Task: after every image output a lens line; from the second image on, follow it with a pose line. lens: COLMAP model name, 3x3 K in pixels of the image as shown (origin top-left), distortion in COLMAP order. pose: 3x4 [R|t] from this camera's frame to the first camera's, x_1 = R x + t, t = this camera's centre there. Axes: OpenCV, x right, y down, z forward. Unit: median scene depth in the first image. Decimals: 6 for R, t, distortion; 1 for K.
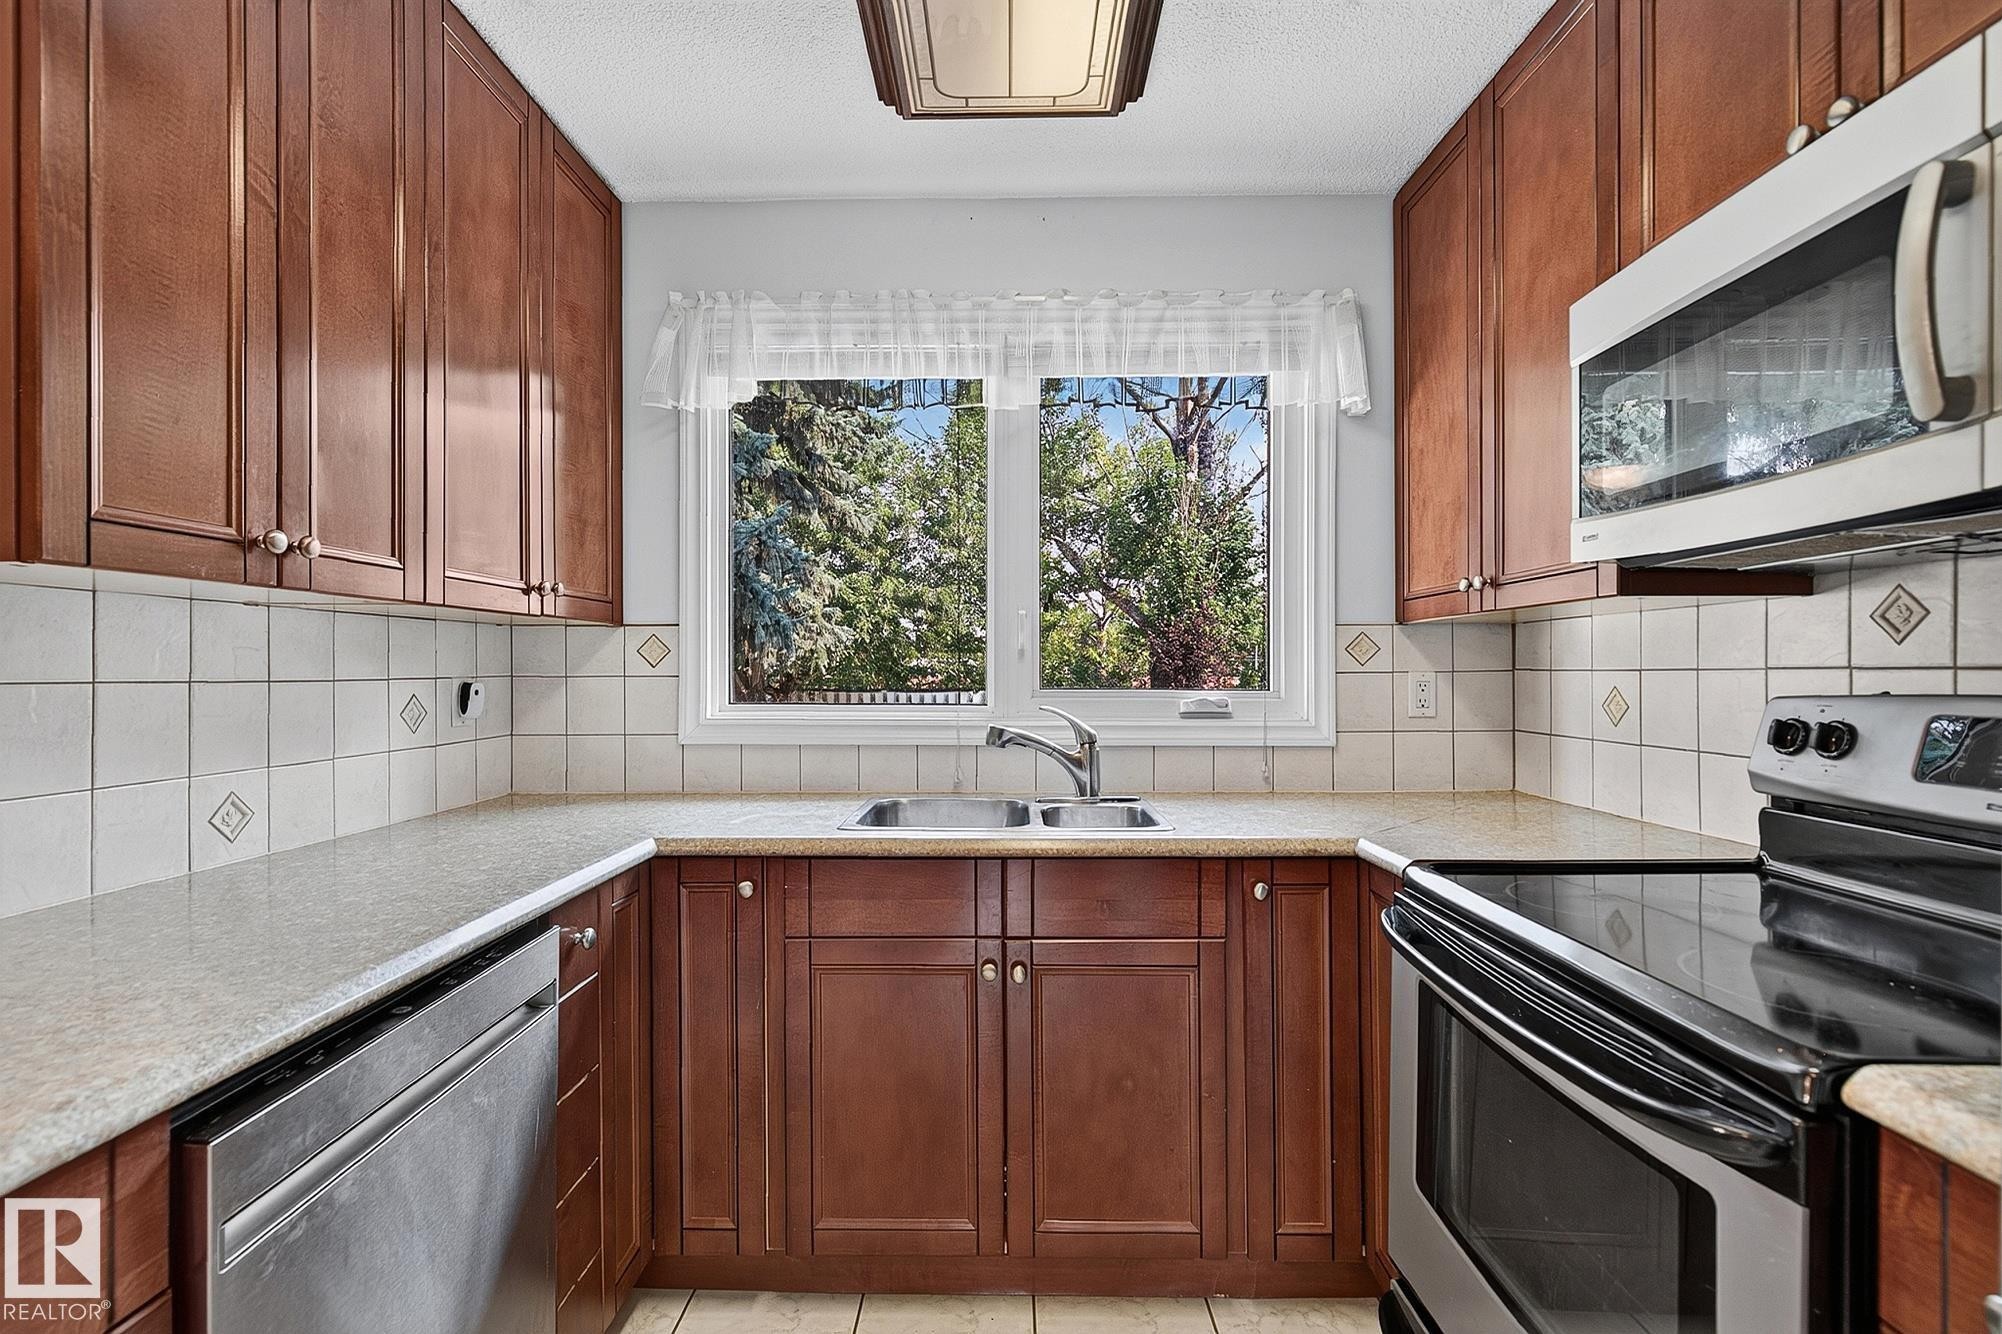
lens RADIAL K [[898.9, 0, 999.4], [0, 898.9, 670.2], [0, 0, 1]] dist [0.001644, -0.000759]
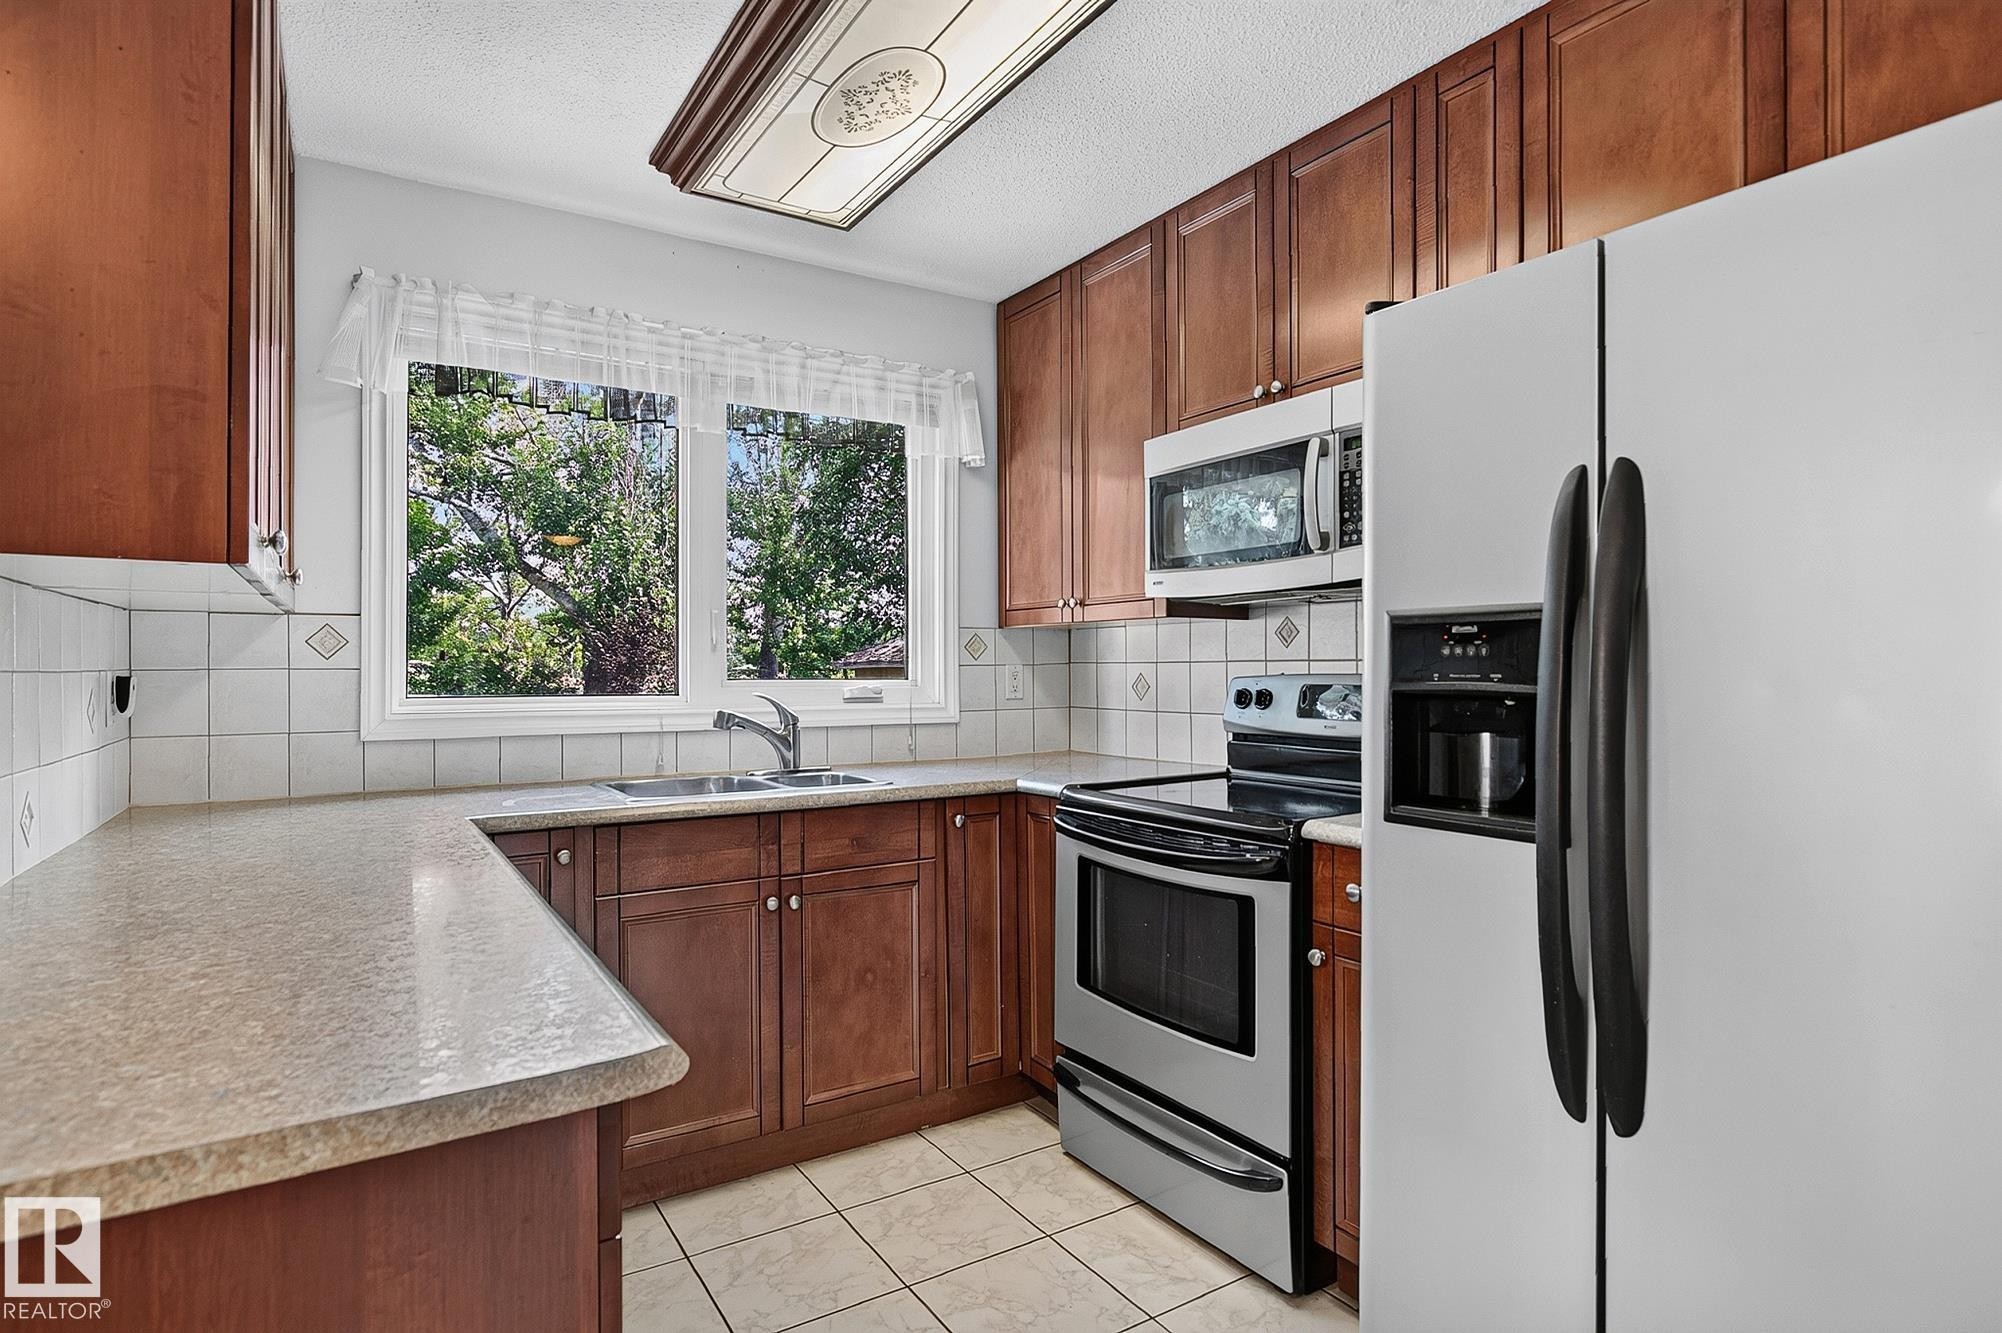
lens RADIAL K [[1044.7, 0, 998.8], [0, 1044.7, 664.7], [0, 0, 1]] dist [-0.011521, 0.005385]
pose [[0.836739, 0.000564, 0.547602, -0.466818], [0.001952, 0.999990, -0.004012, 0.009532], [-0.547599, 0.004426, 0.836729, -0.331876]]
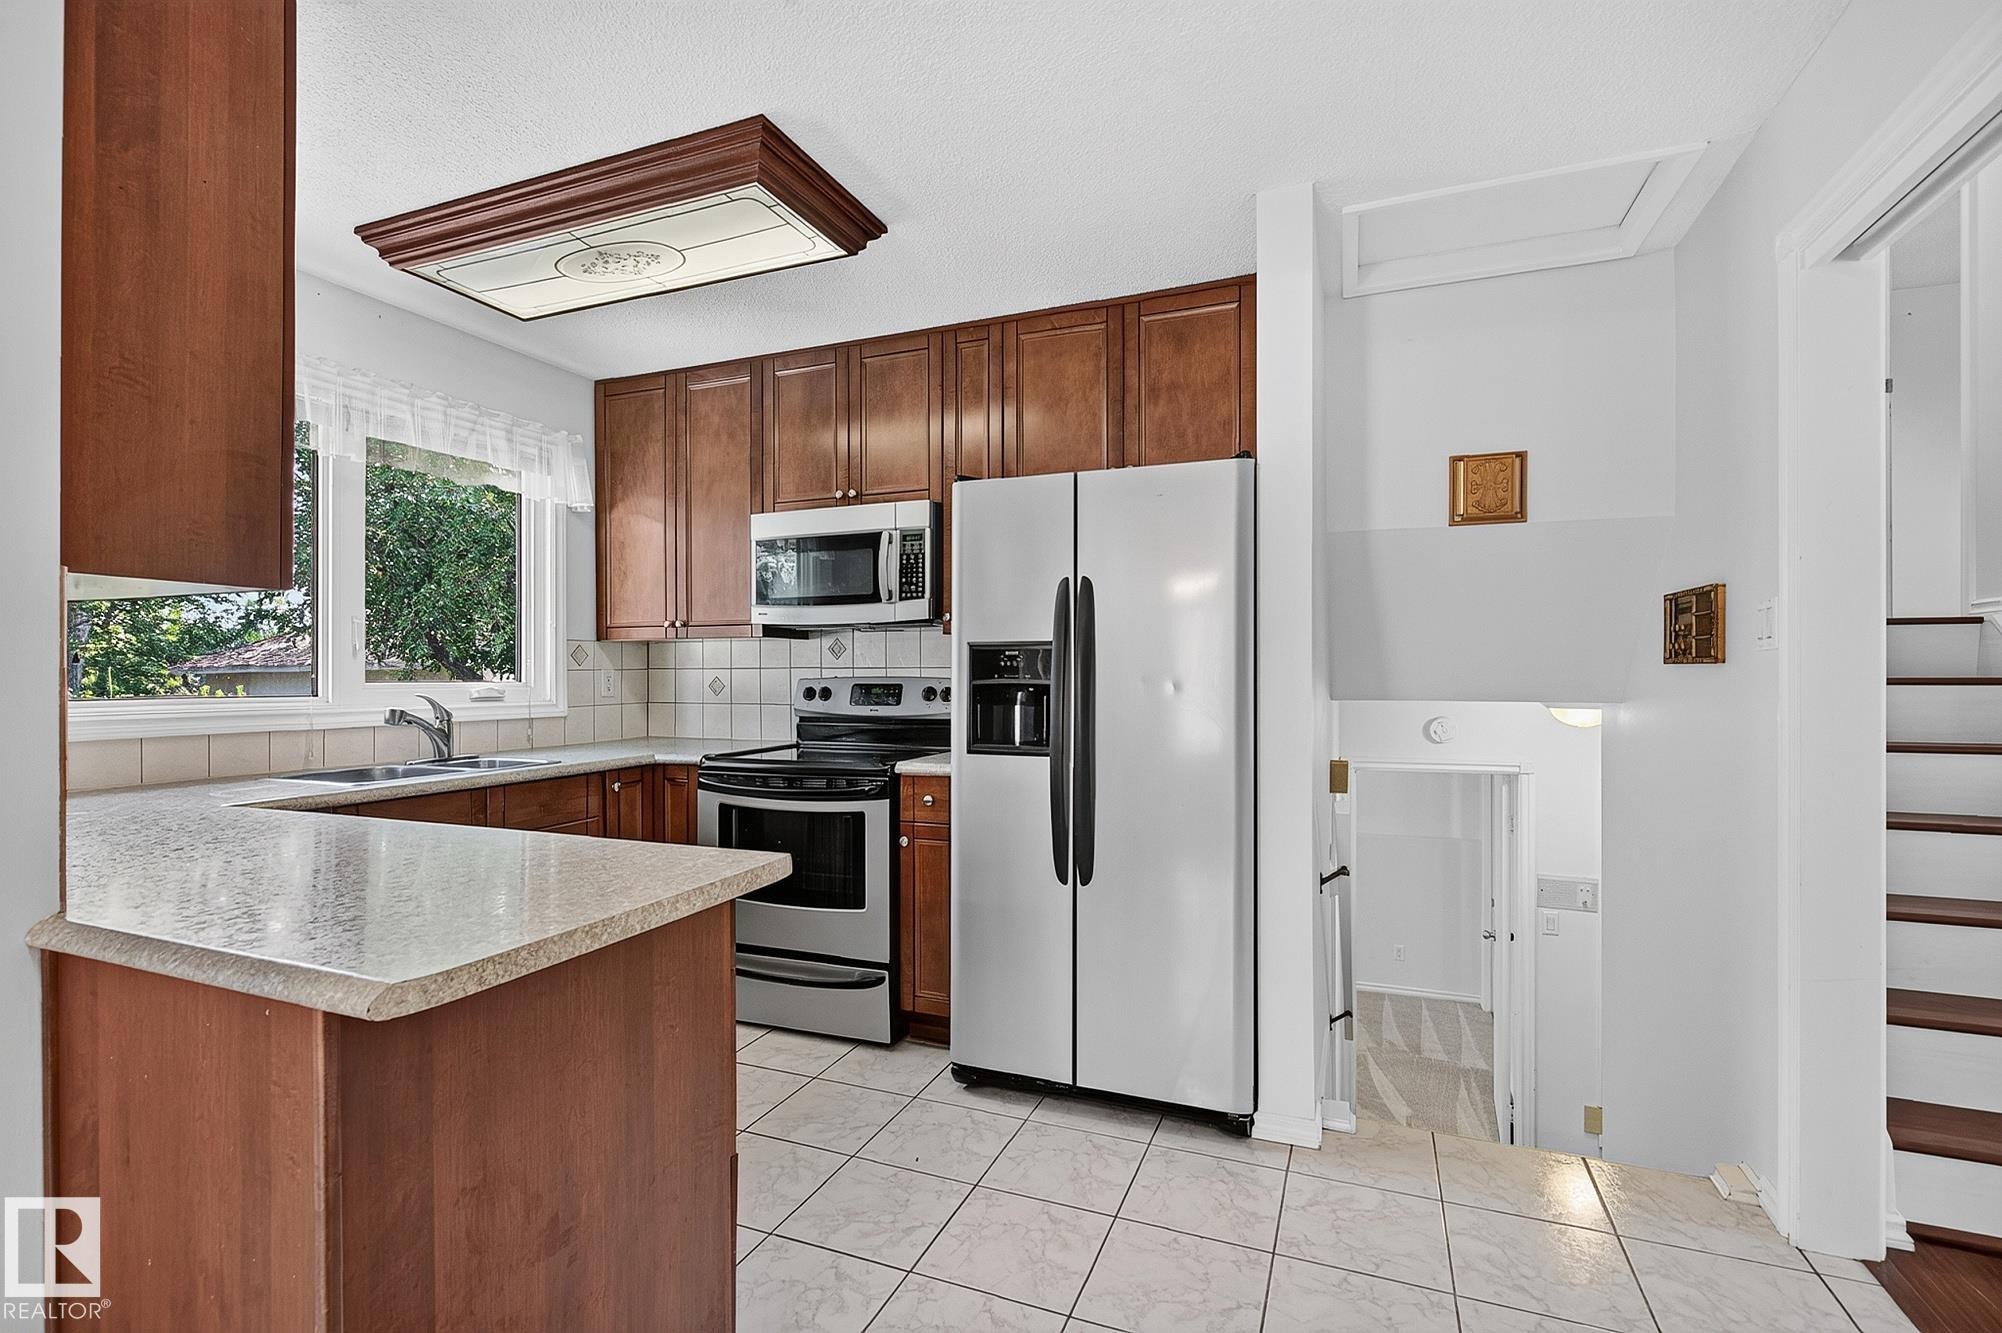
lens RADIAL K [[898.9, 0, 998.0], [0, 898.9, 676.7], [0, 0, 1]] dist [0.001644, -0.000759]
pose [[0.361539, -0.002937, 0.932353, -0.980196], [0.000520, 0.999996, 0.002948, 0.011818], [-0.932357, -0.000581, 0.361538, -0.336954]]
